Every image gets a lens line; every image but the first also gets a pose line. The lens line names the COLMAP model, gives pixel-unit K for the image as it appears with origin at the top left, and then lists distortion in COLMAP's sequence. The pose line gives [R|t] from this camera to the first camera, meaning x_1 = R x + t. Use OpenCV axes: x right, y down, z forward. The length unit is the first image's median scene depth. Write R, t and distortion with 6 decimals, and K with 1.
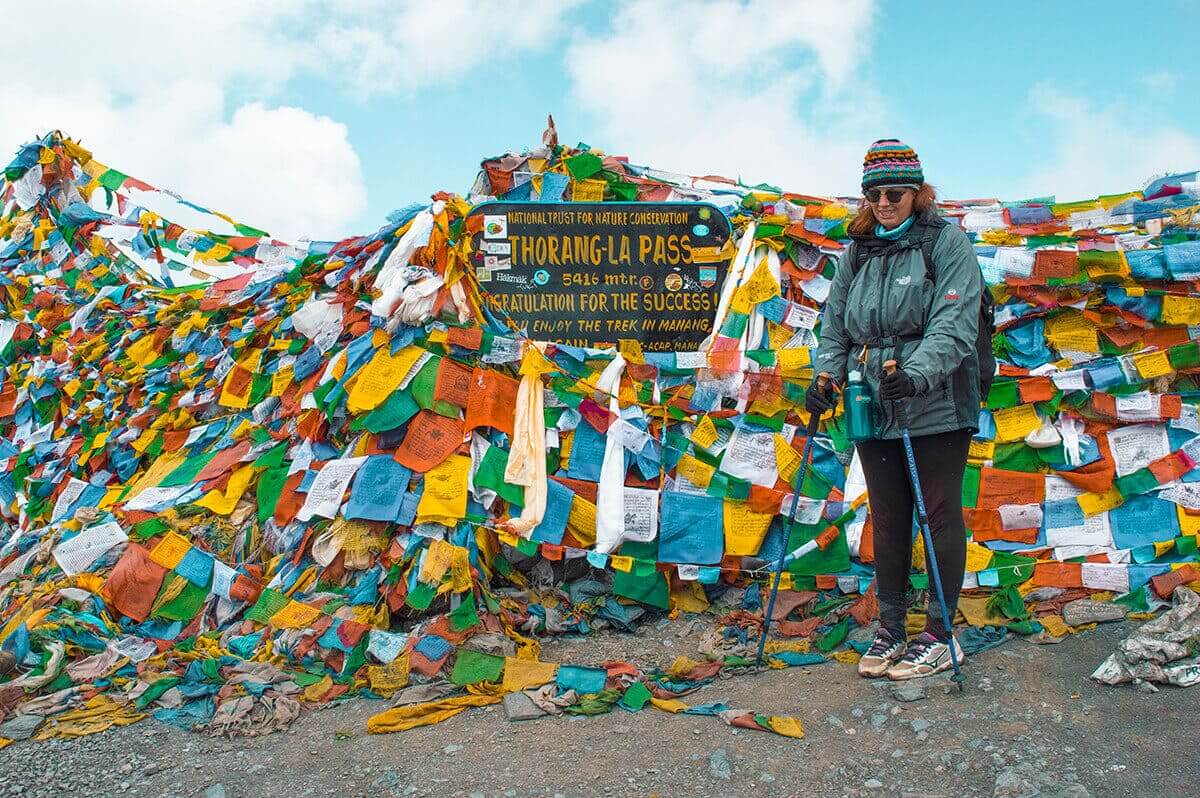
lens RADIAL K [[1257.3, 0, 600.0], [0, 1257.3, 399.0], [0, 0, 1]] dist [-0.098360, 0.103176]
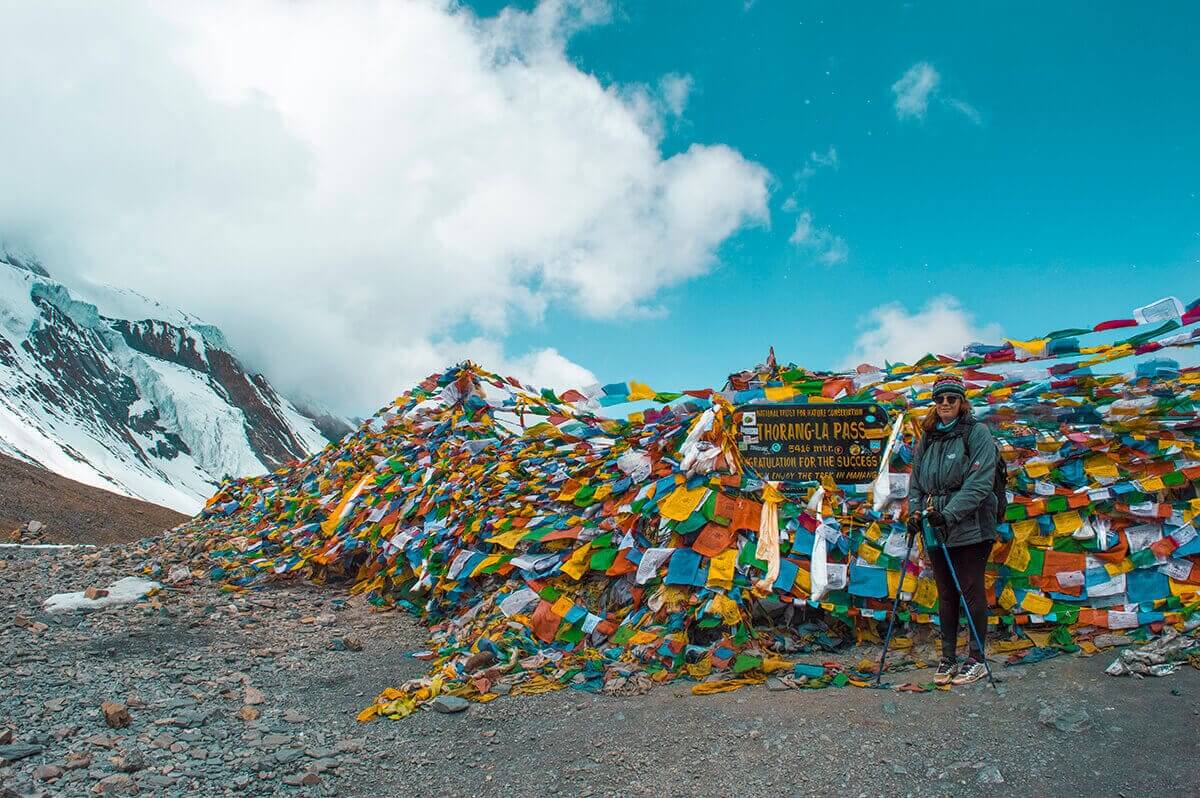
lens RADIAL K [[959.0, 0, 593.9], [0, 959.0, 390.5], [0, 0, 1]] dist [-0.093695, 0.020603]
pose [[0.980231, -0.018557, -0.196984, -0.035473], [-0.011914, 0.988250, -0.152381, 0.031363], [0.197497, 0.151716, 0.968492, -0.364622]]
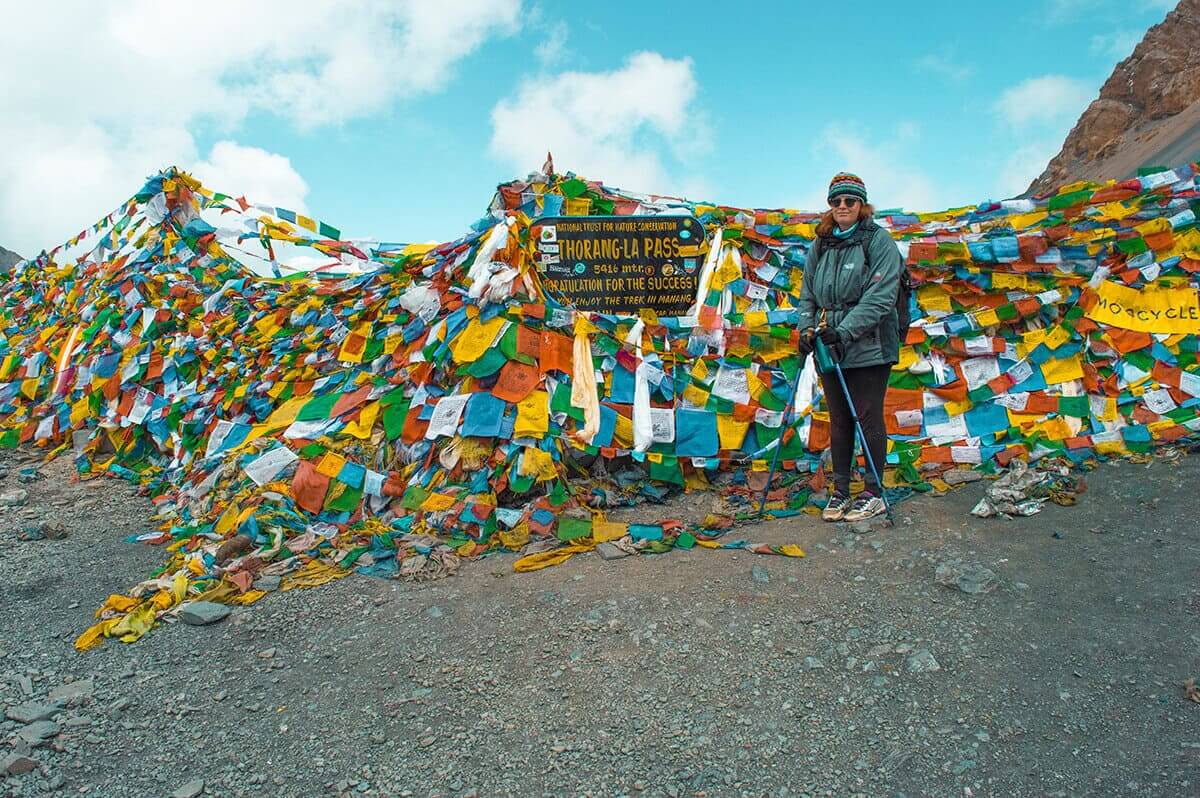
lens RADIAL K [[959.0, 0, 593.9], [0, 959.0, 390.5], [0, 0, 1]] dist [-0.093695, 0.020603]
pose [[0.994715, -0.031006, 0.097879, -0.158197], [0.027612, 0.998976, 0.035837, 0.006570], [-0.098890, -0.032945, 0.994553, -0.126016]]
